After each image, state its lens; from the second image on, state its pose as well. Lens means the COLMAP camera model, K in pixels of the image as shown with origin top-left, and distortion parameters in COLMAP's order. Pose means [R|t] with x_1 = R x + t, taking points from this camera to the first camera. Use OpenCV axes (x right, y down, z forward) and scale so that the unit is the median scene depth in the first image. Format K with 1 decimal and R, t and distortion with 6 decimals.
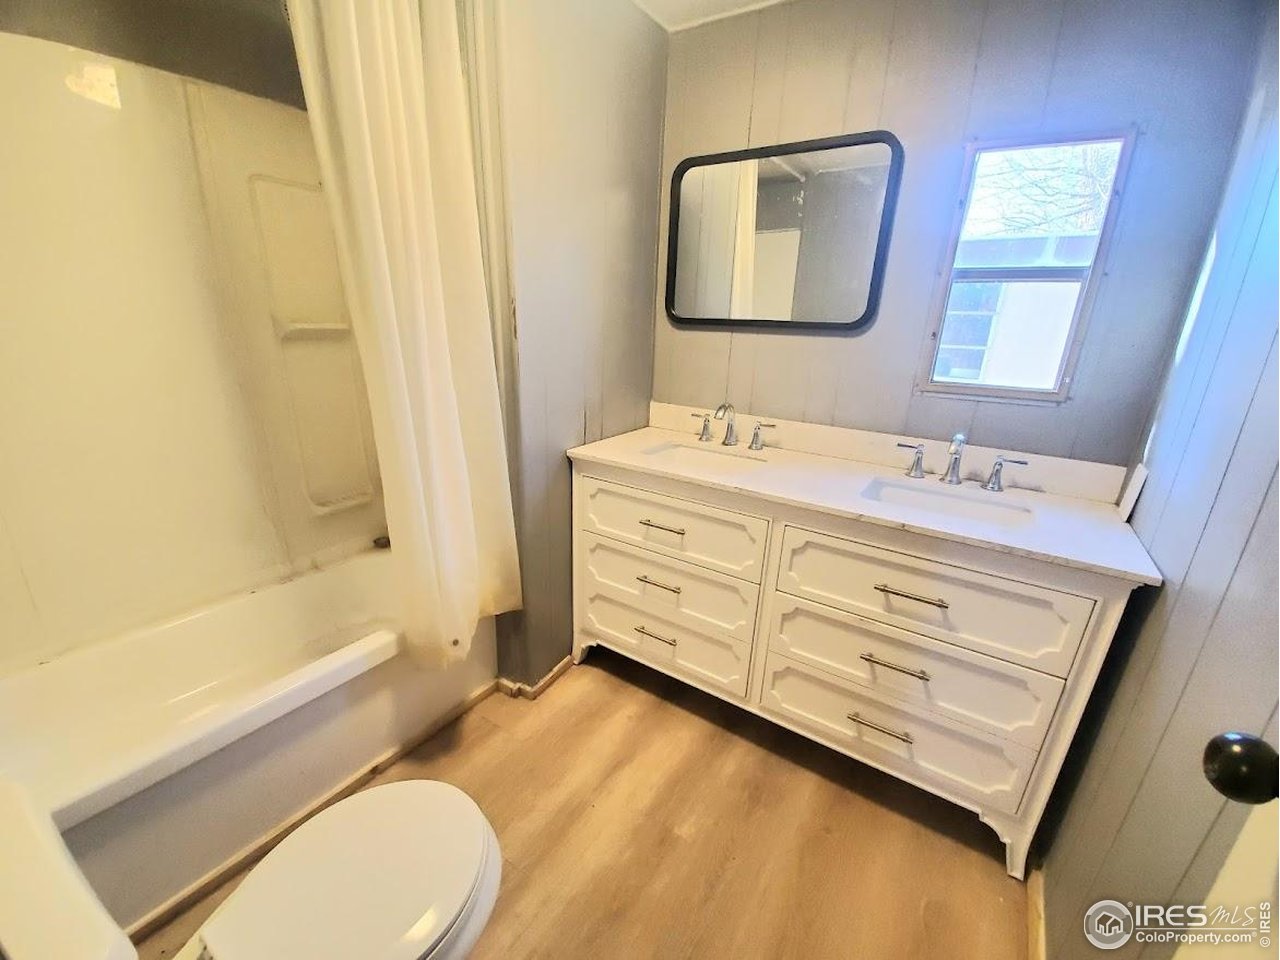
lens RADIAL K [[521.4, 0, 630.7], [0, 521.4, 495.7], [0, 0, 1]] dist [0.012472, -0.016715]
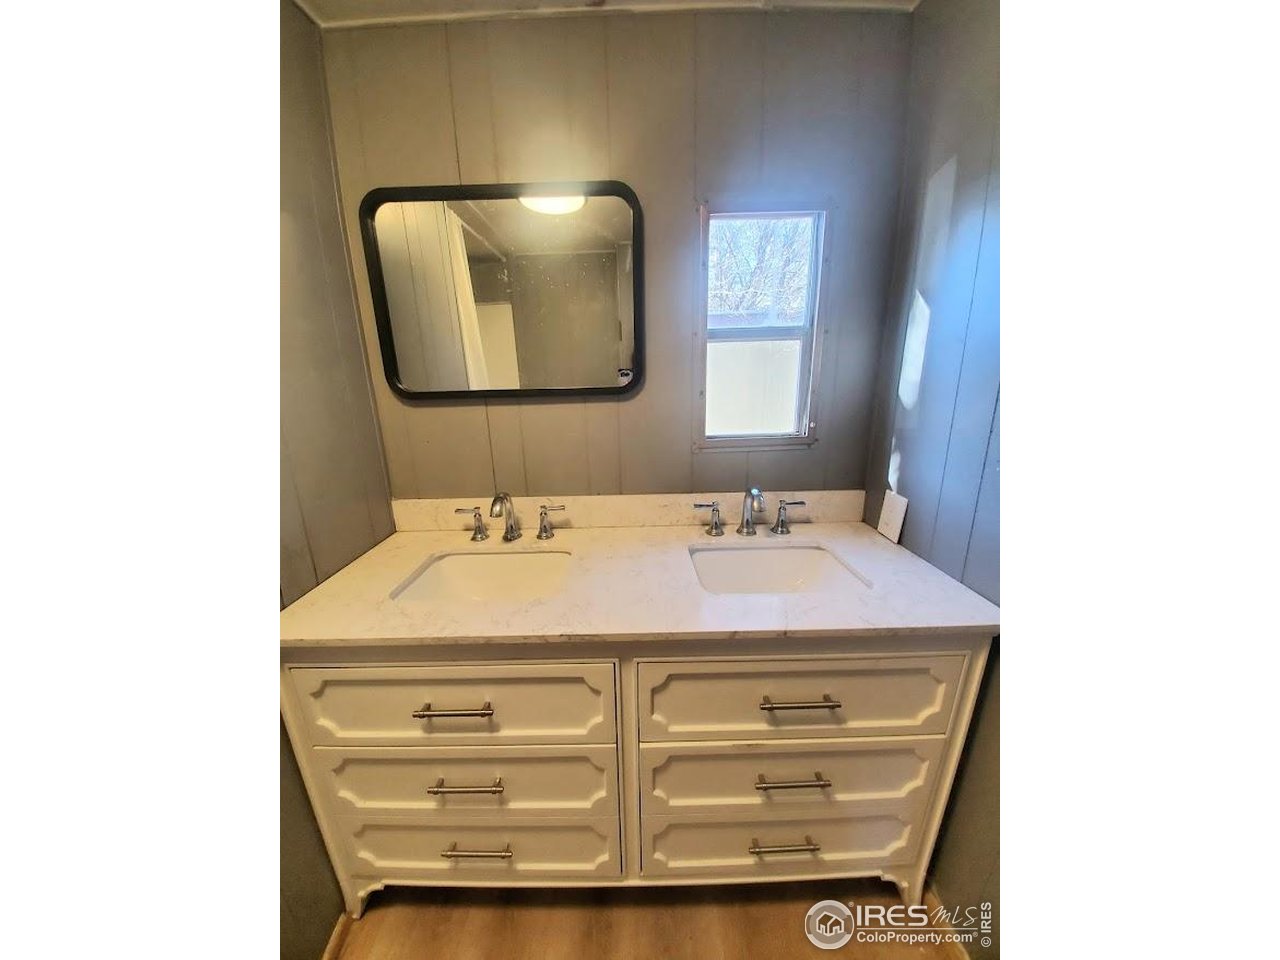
lens RADIAL K [[381.2, 0, 622.6], [0, 381.2, 482.4], [0, 0, 1]] dist [0.000152, -0.007376]
pose [[0.833482, -0.191170, 0.518423, 0.042702], [0.229304, 0.973306, -0.009748, -0.153674], [-0.502721, 0.127002, 0.855069, 0.431970]]
